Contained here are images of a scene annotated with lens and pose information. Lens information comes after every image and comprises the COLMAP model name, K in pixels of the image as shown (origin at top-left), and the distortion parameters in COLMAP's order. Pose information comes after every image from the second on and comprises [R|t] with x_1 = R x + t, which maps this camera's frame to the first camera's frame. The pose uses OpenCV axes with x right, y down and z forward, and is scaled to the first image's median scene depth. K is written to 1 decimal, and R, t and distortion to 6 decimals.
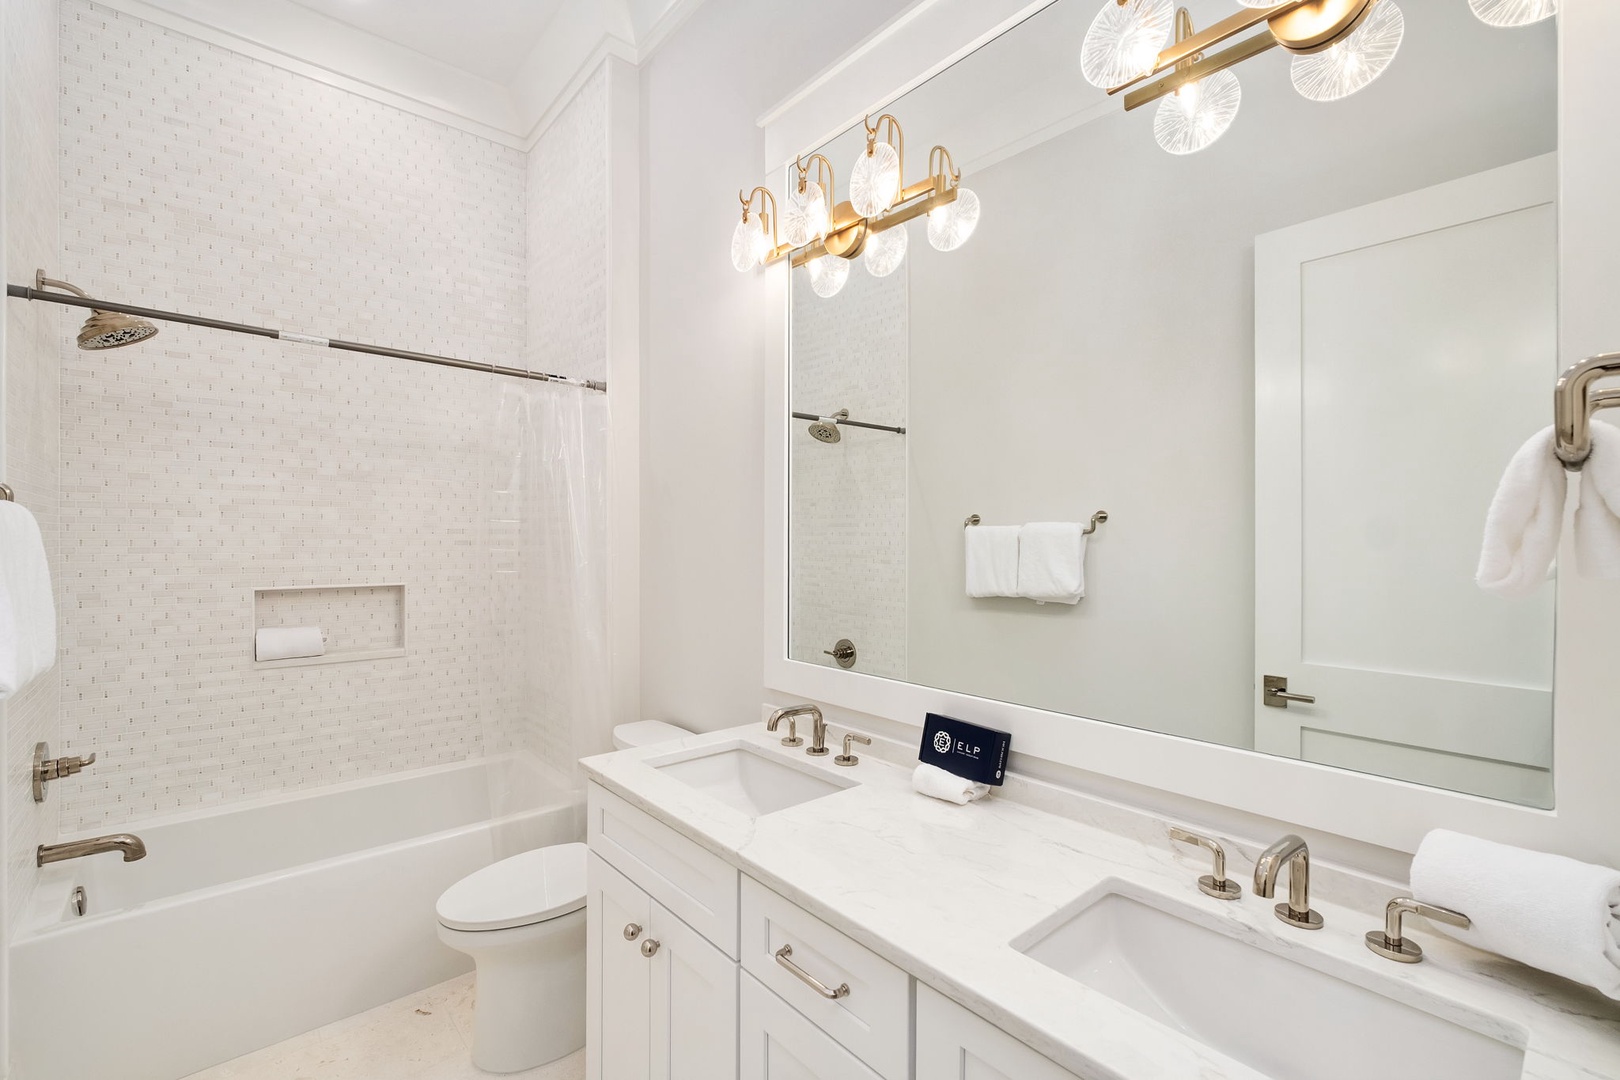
lens RADIAL K [[705.9, 0, 798.7], [0, 705.9, 540.1], [0, 0, 1]] dist [0.000918, 0.000040]
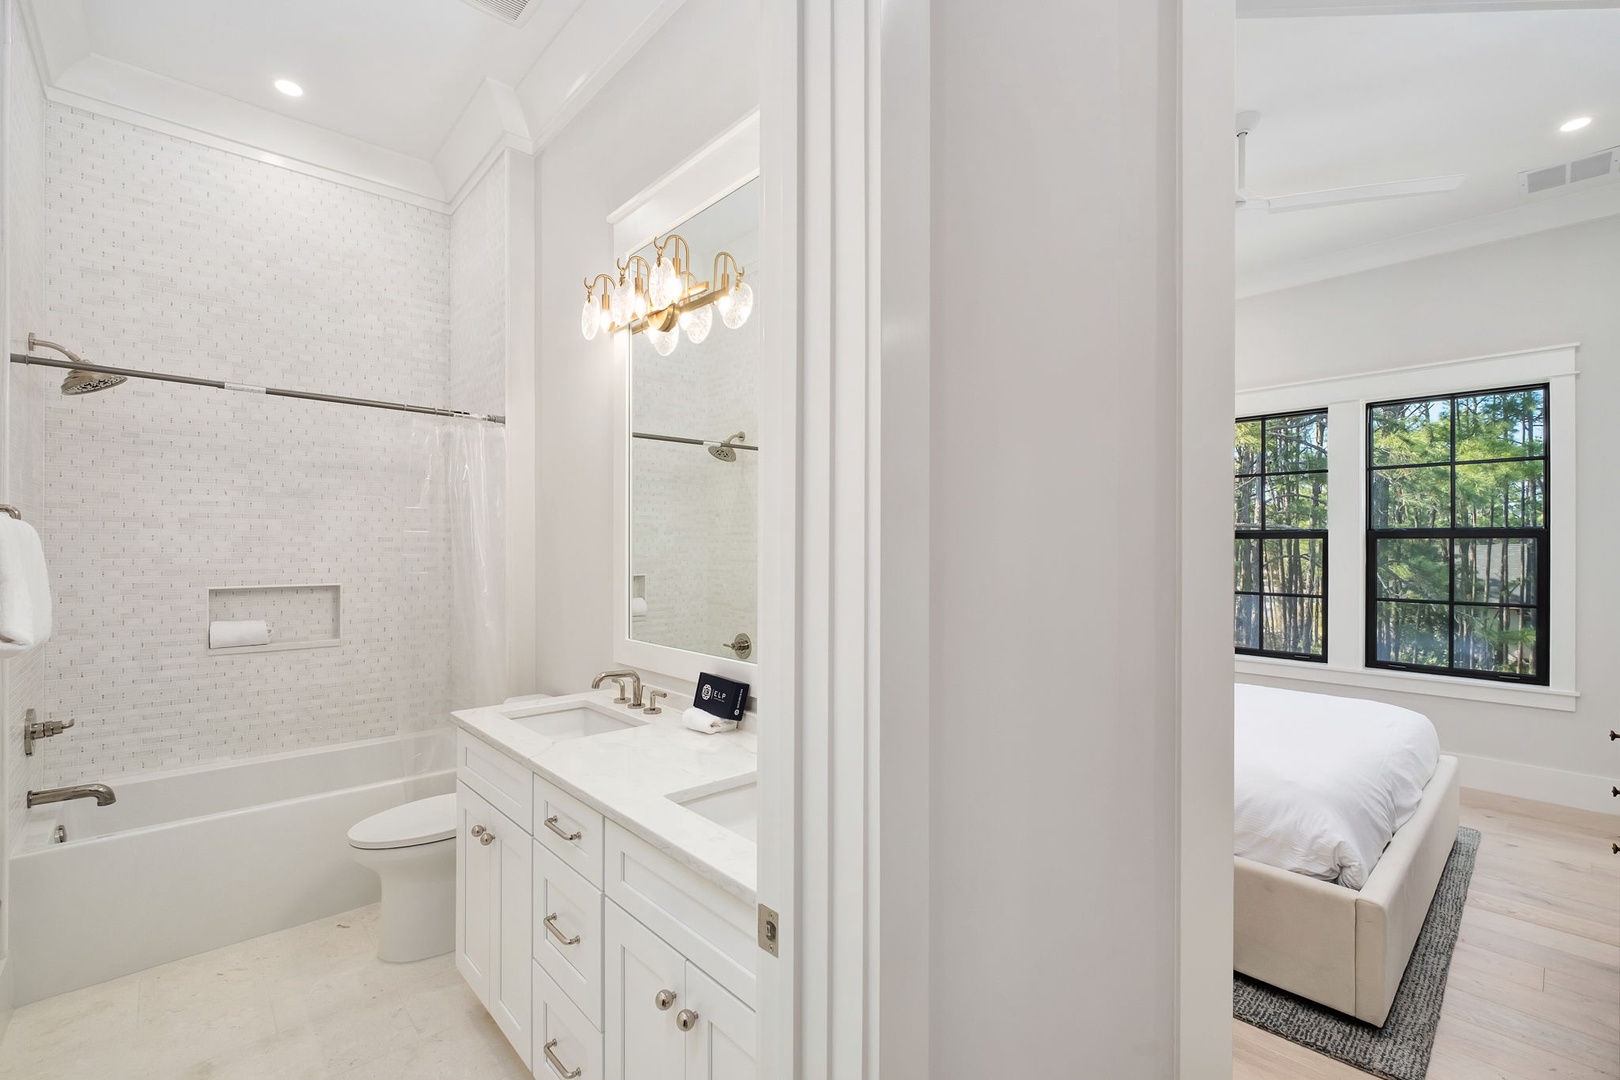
lens RADIAL K [[705.9, 0, 799.4], [0, 705.9, 543.4], [0, 0, 1]] dist [0.000918, 0.000040]
pose [[0.999697, -0.001536, 0.024552, 0.221978], [0.001664, 0.999985, -0.005184, 0.001443], [-0.024544, 0.005223, 0.999685, -0.244617]]
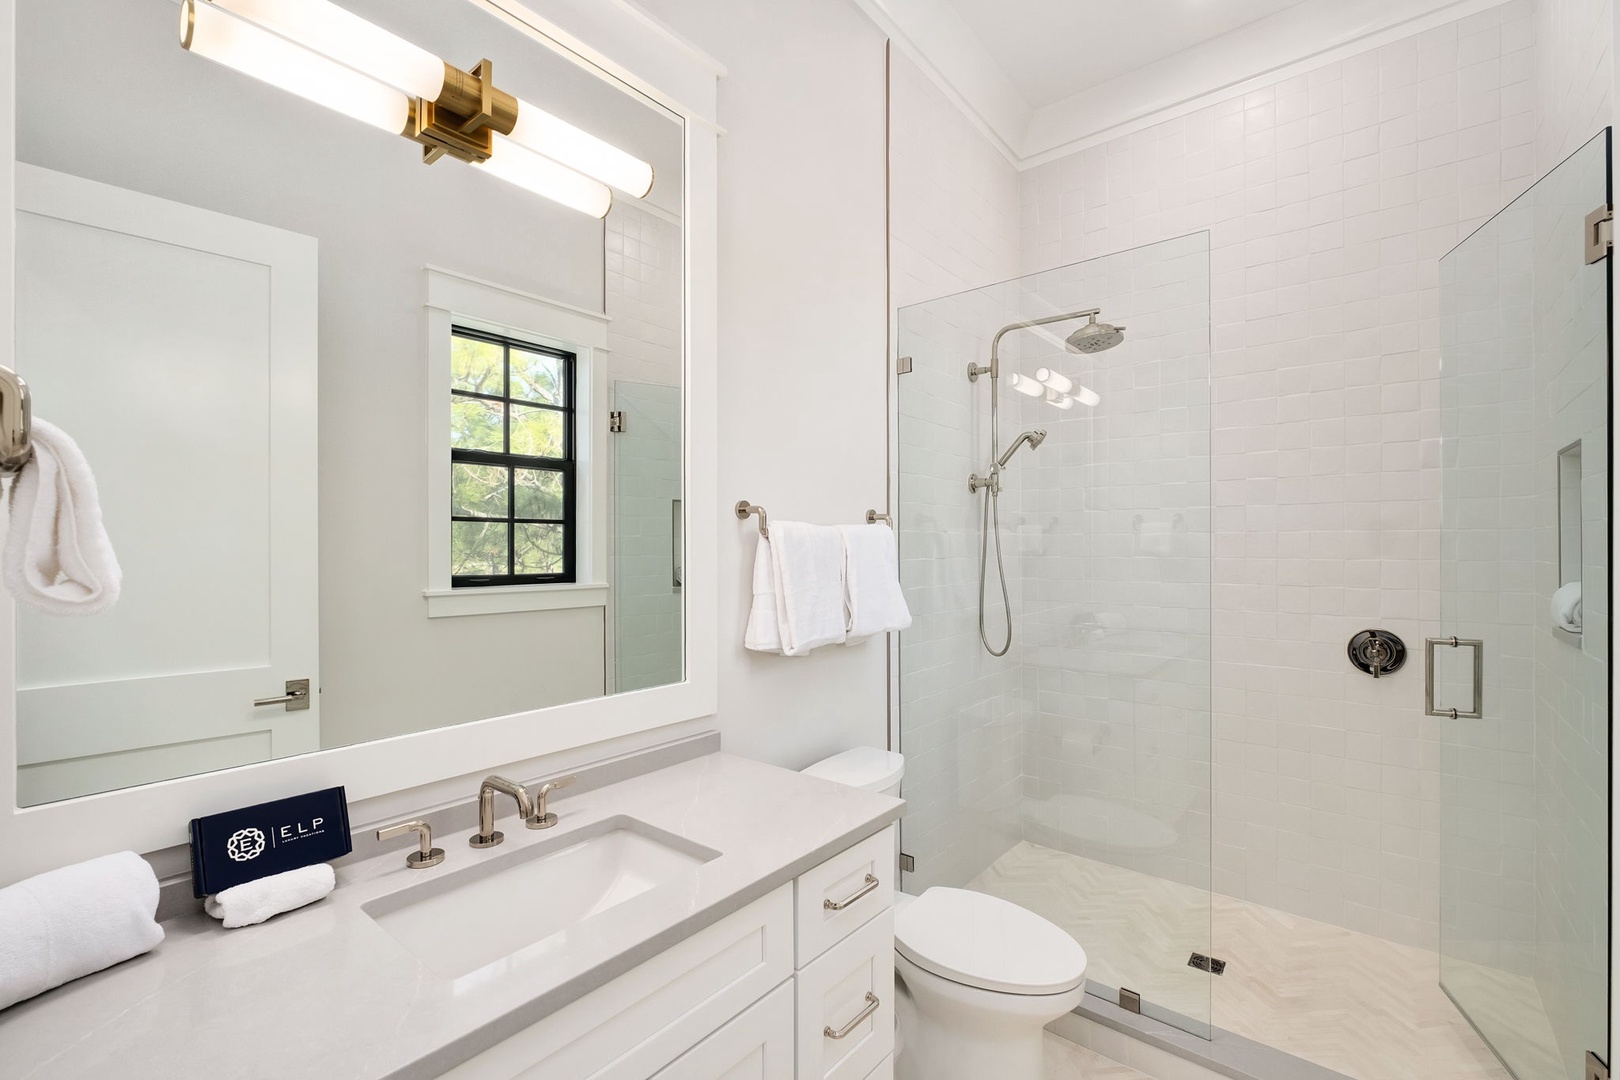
lens RADIAL K [[705.9, 0, 807.1], [0, 705.9, 534.4], [0, 0, 1]] dist [0.000918, 0.000040]
pose [[-0.172350, -0.007137, 0.985010, -0.340098], [0.006898, 0.999940, 0.008452, -0.004600], [-0.985012, 0.008251, -0.172291, 0.373895]]
